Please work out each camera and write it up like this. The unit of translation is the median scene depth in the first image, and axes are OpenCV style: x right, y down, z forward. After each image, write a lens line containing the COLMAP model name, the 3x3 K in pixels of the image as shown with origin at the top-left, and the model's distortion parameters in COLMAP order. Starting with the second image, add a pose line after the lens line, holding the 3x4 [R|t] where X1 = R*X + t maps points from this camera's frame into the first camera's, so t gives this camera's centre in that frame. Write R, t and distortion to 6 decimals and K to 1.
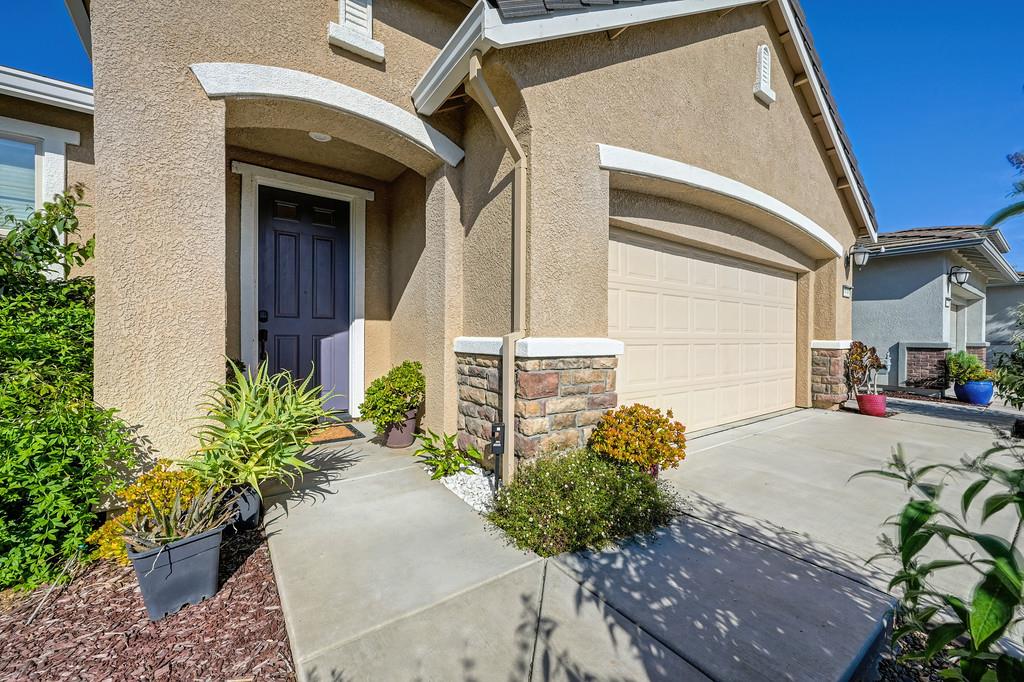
lens RADIAL K [[405.6, 0, 518.0], [0, 405.6, 340.5], [0, 0, 1]] dist [-0.001110, 0.000663]
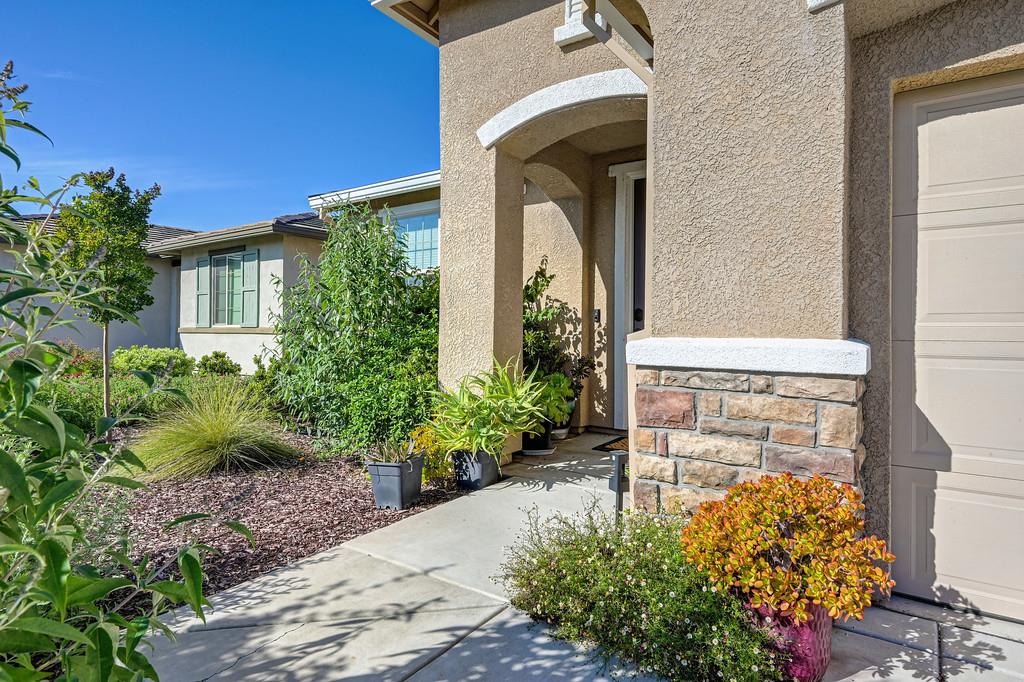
lens RADIAL K [[572.3, 0, 504.5], [0, 572.3, 327.9], [0, 0, 1]] dist [-0.013258, -0.000583]
pose [[0.297529, -0.010904, -0.954651, 0.787168], [-0.013736, 0.999782, -0.015700, -0.003900], [0.954614, 0.017784, 0.297314, 0.418281]]
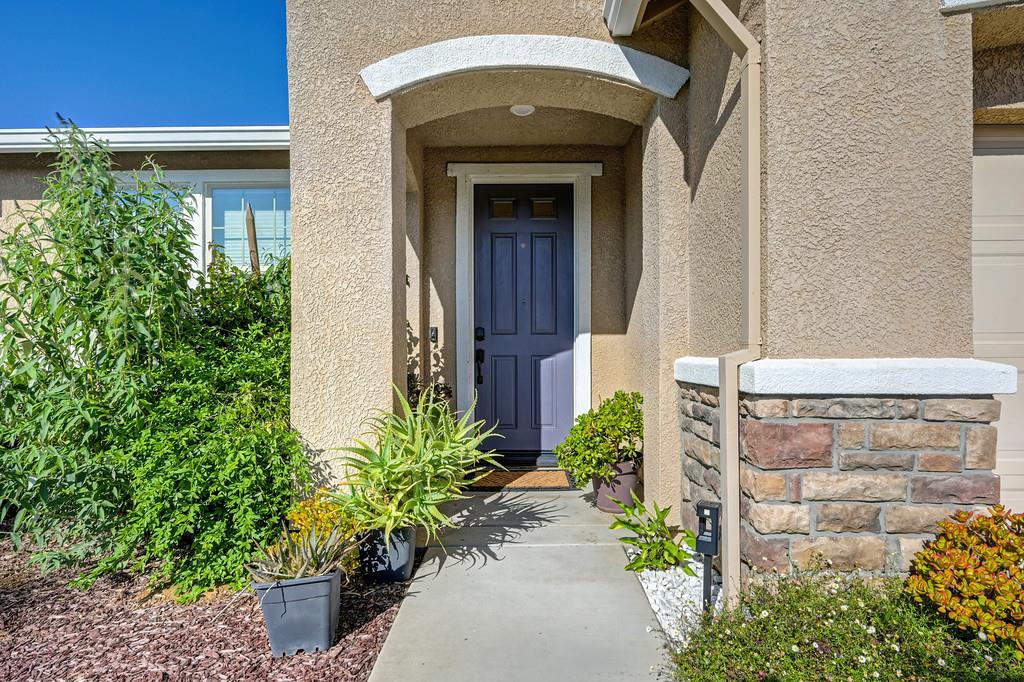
lens RADIAL K [[540.6, 0, 512.4], [0, 540.6, 353.6], [0, 0, 1]] dist [-0.001832, 0.000434]
pose [[0.798954, -0.009589, -0.601315, 0.176288], [0.004212, 0.999938, -0.010349, -0.007641], [0.601377, 0.005736, 0.798945, 0.164293]]
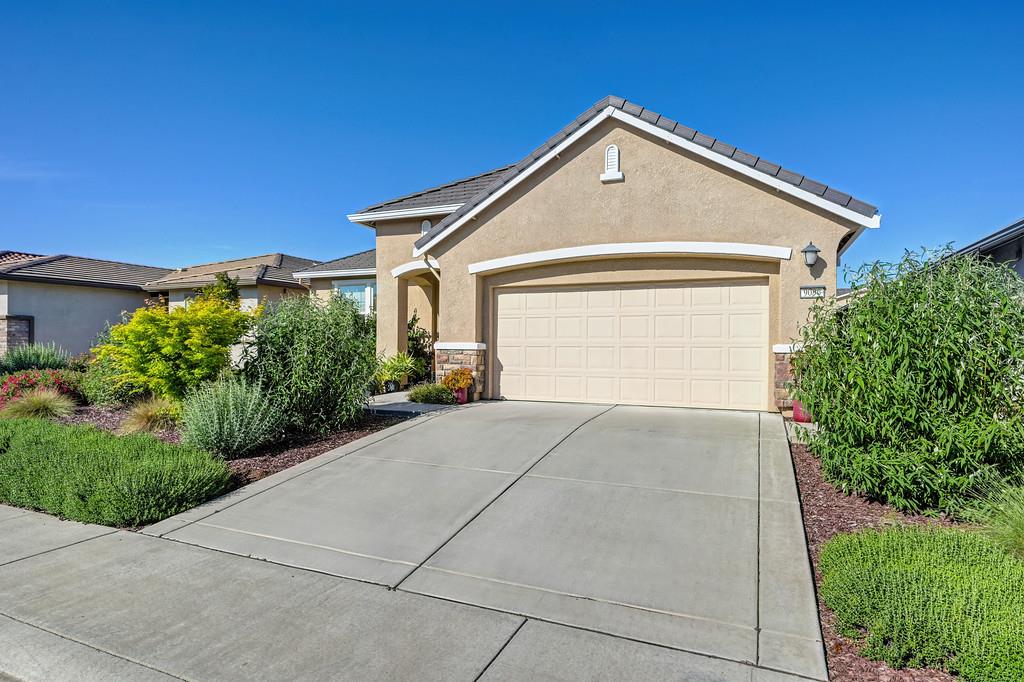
lens RADIAL K [[572.3, 0, 509.5], [0, 572.3, 338.8], [0, 0, 1]] dist [-0.013258, -0.000583]
pose [[0.500518, -0.011359, -0.865652, 3.399717], [-0.006359, 0.999839, -0.016797, 0.028231], [0.865703, 0.013911, 0.500365, -0.551512]]
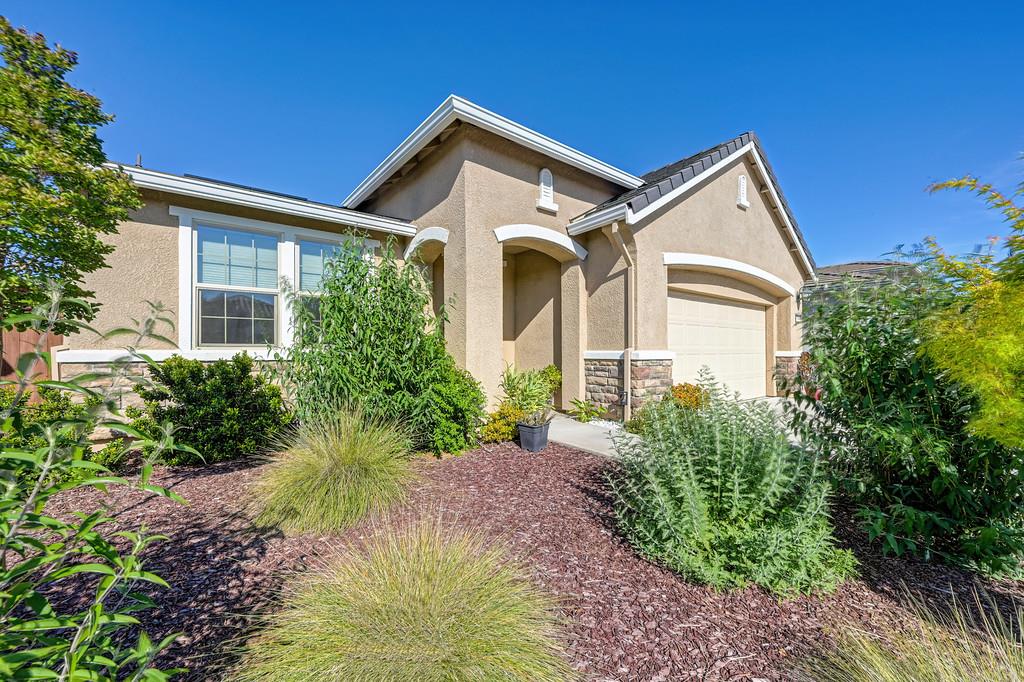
lens RADIAL K [[405.6, 0, 516.7], [0, 405.6, 348.7], [0, 0, 1]] dist [-0.001110, 0.000663]
pose [[0.999212, -0.008131, 0.038859, -0.601051], [0.008660, 0.999872, -0.013467, 0.005593], [-0.038744, 0.013793, 0.999154, -0.954985]]
